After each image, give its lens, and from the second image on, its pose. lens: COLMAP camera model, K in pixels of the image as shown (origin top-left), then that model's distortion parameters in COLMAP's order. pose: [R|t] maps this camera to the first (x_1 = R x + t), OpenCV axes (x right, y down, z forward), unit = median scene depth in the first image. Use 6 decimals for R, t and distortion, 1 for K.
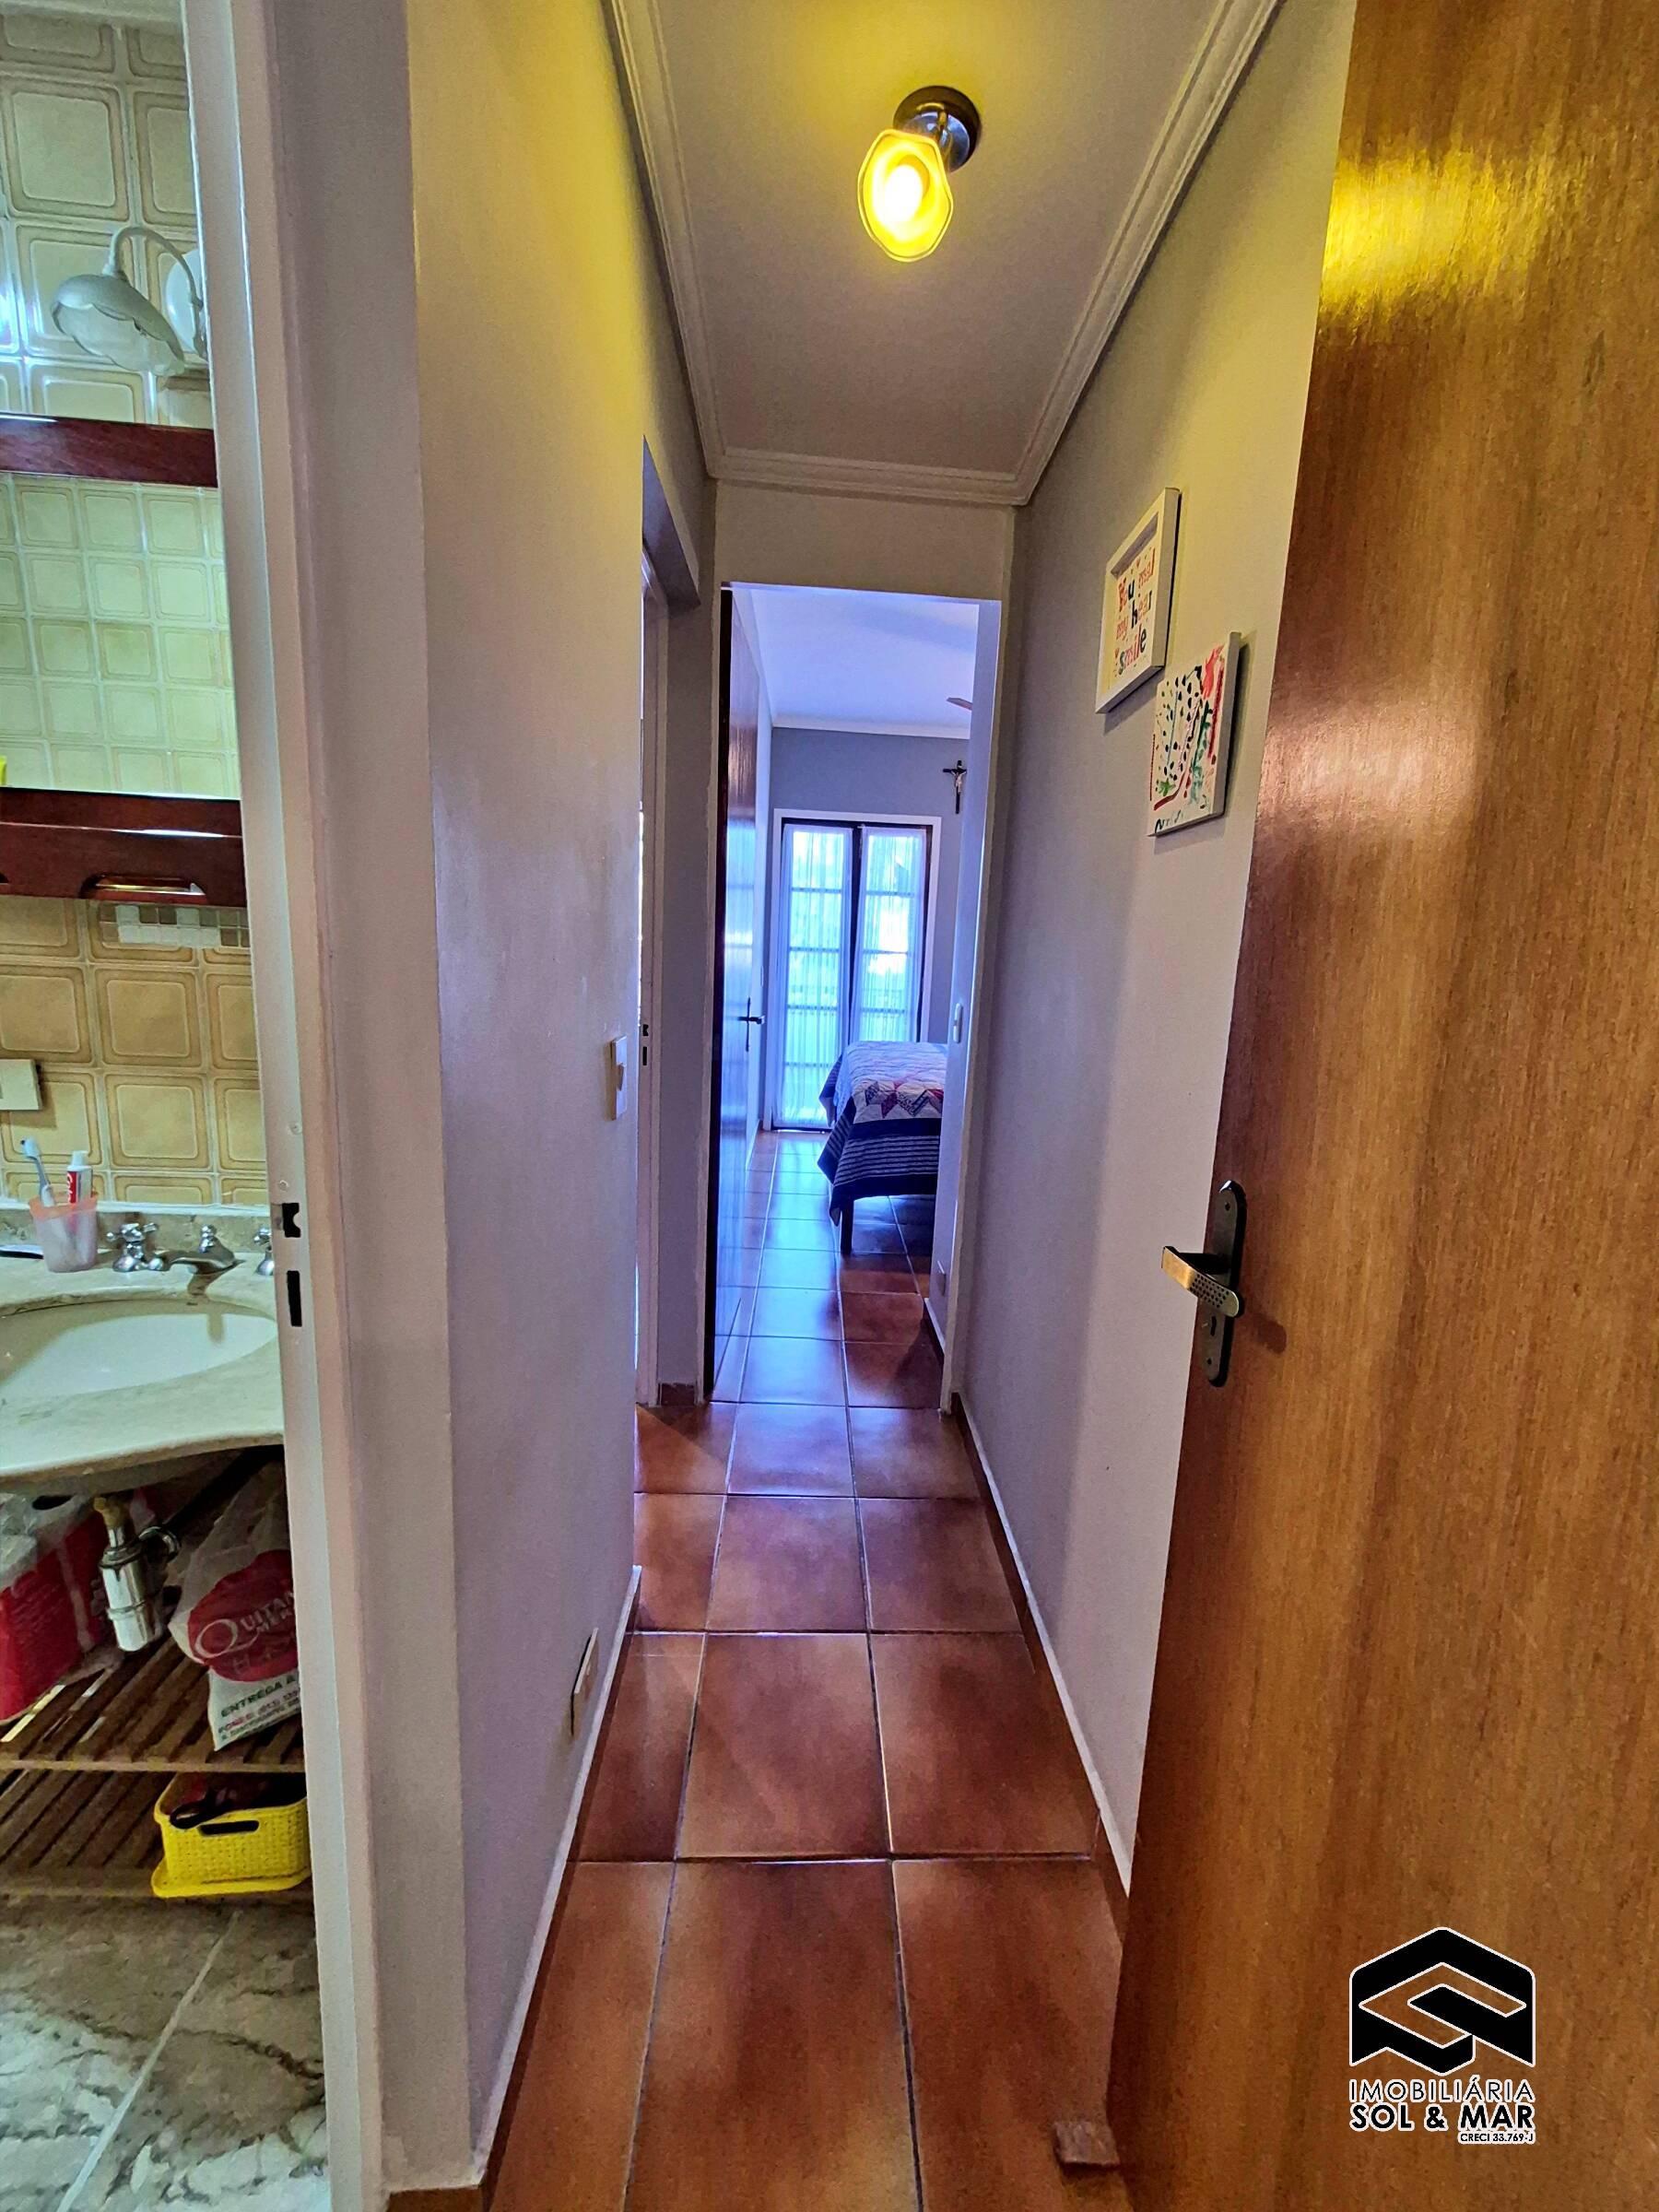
lens RADIAL K [[864.3, 0, 837.3], [0, 864.3, 1095.4], [0, 0, 1]] dist [0.001797, 0.000853]
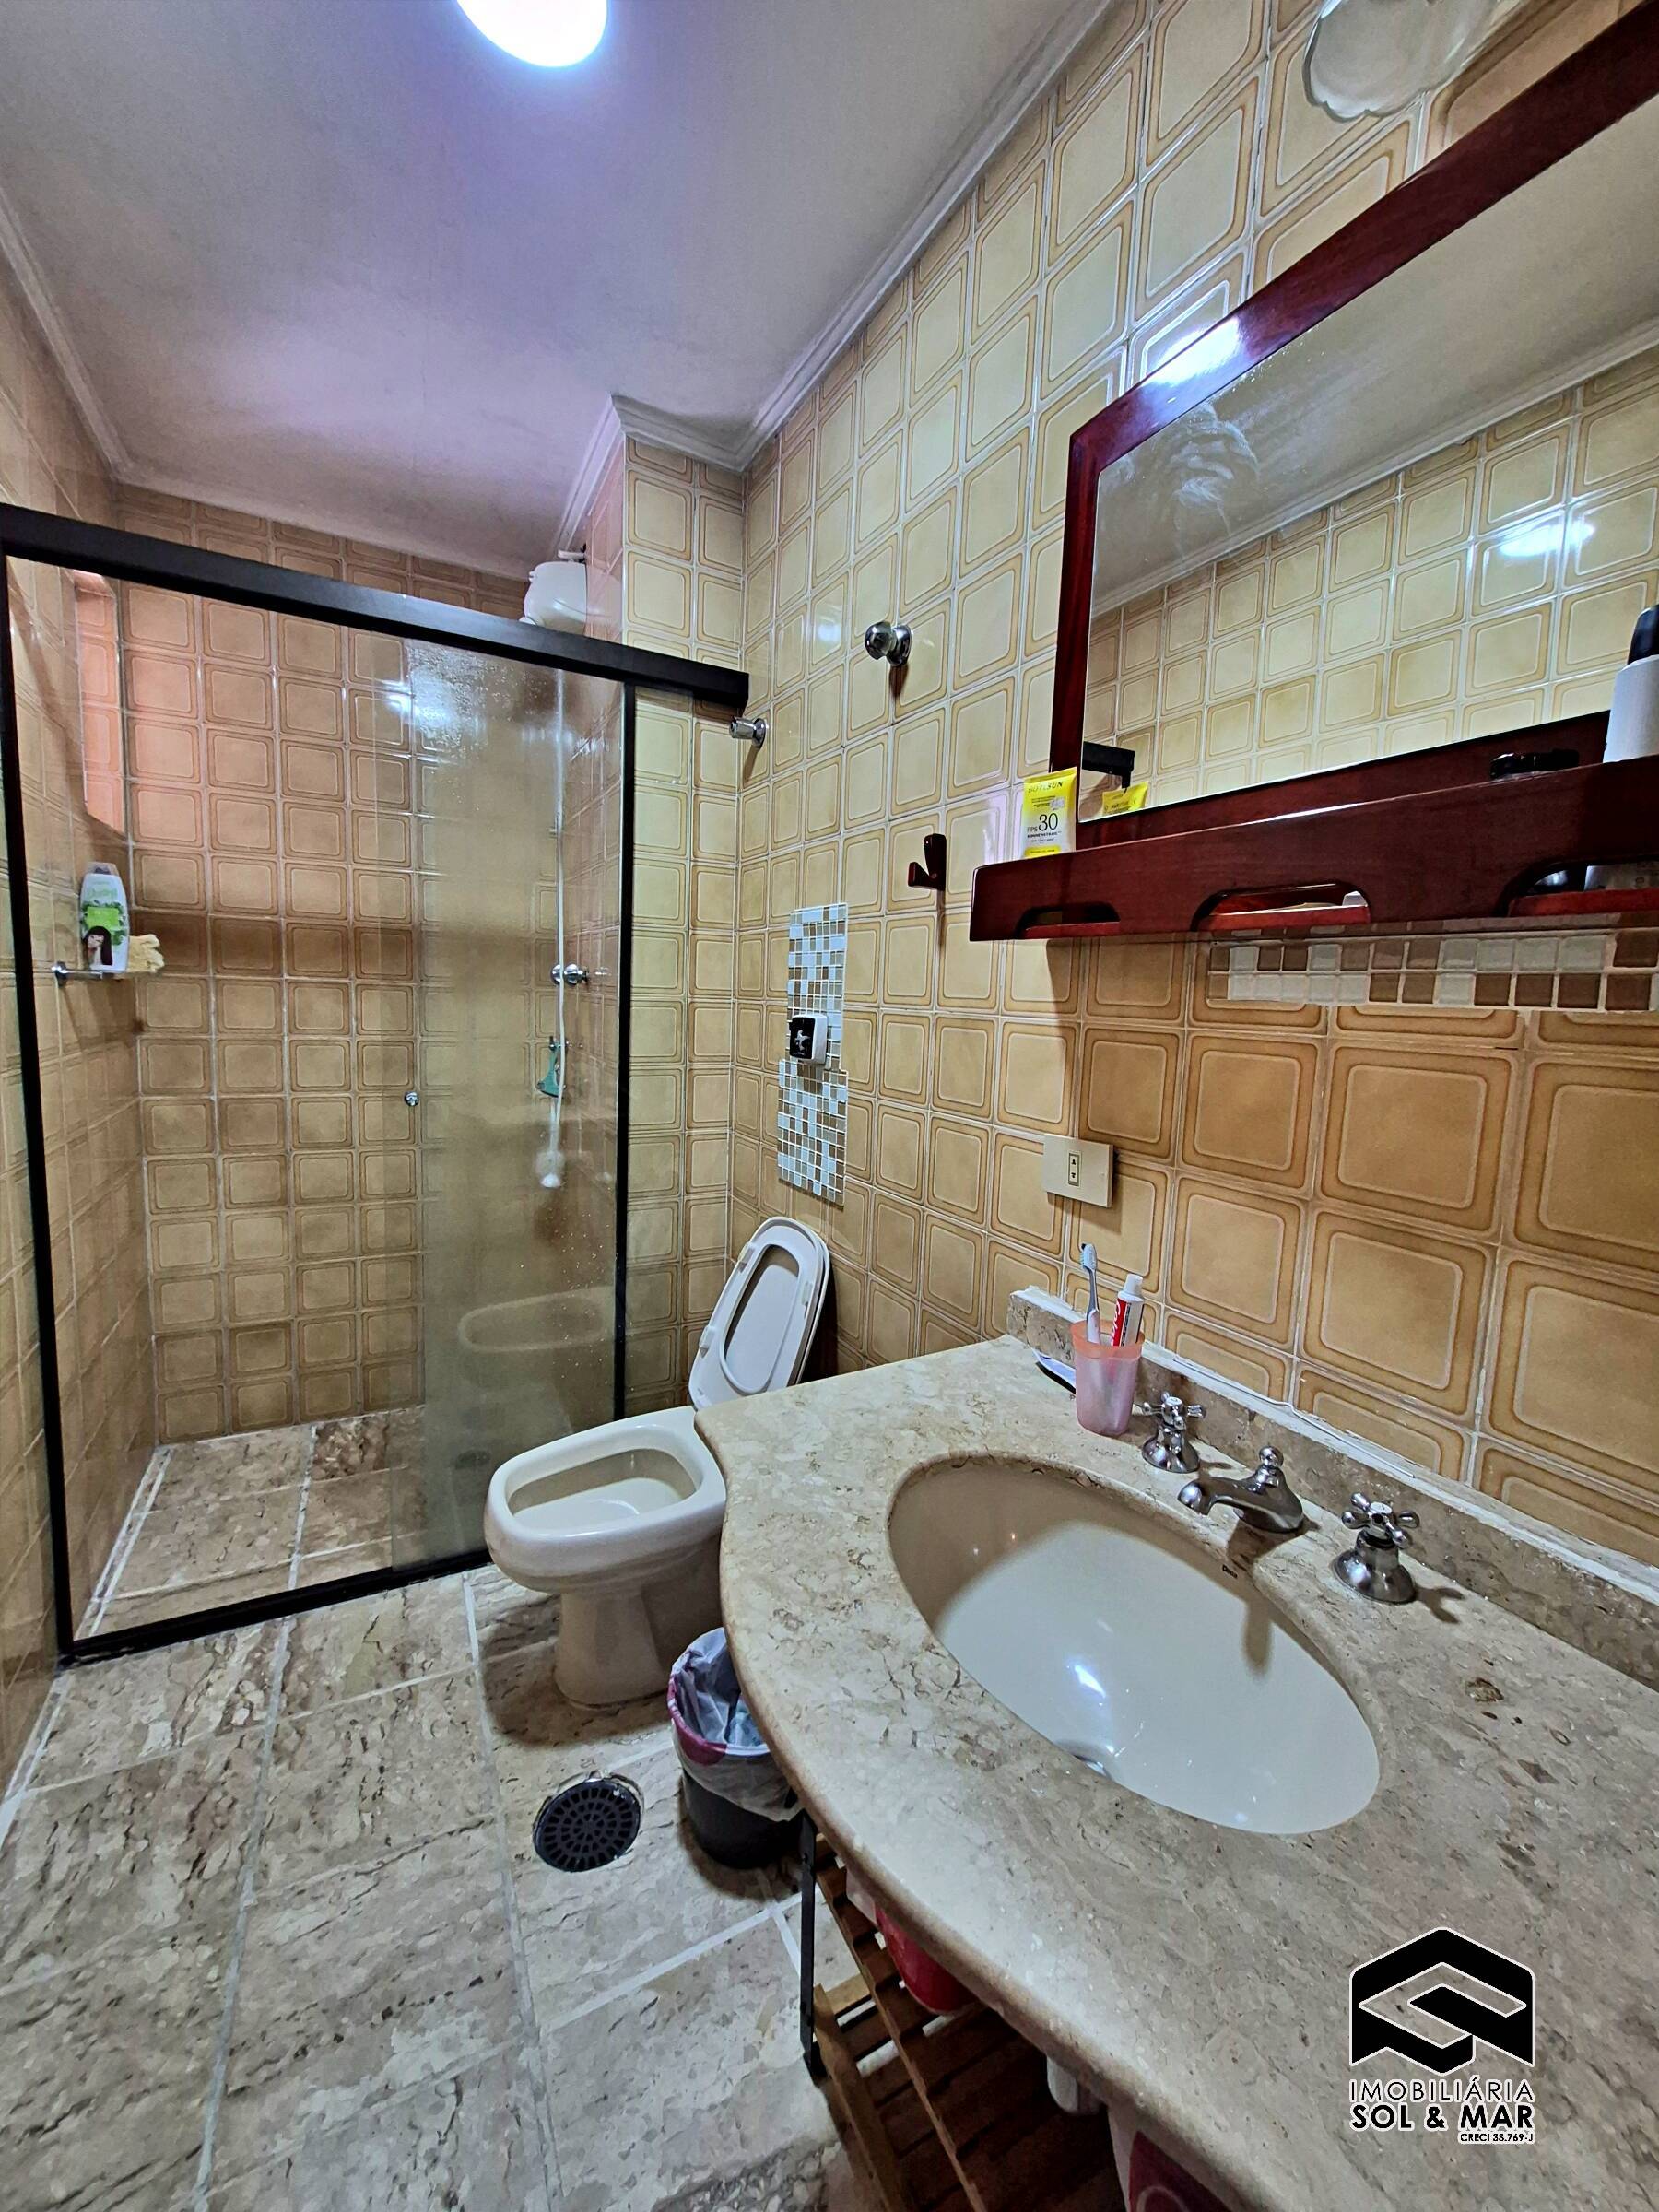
lens RADIAL K [[864.3, 0, 832.2], [0, 864.3, 1084.8], [0, 0, 1]] dist [0.001797, 0.000853]
pose [[0.443583, 0.066242, -0.893782, -0.331663], [-0.173276, 0.984787, -0.013010, -0.041826], [0.879323, 0.160642, 0.448313, 0.405141]]
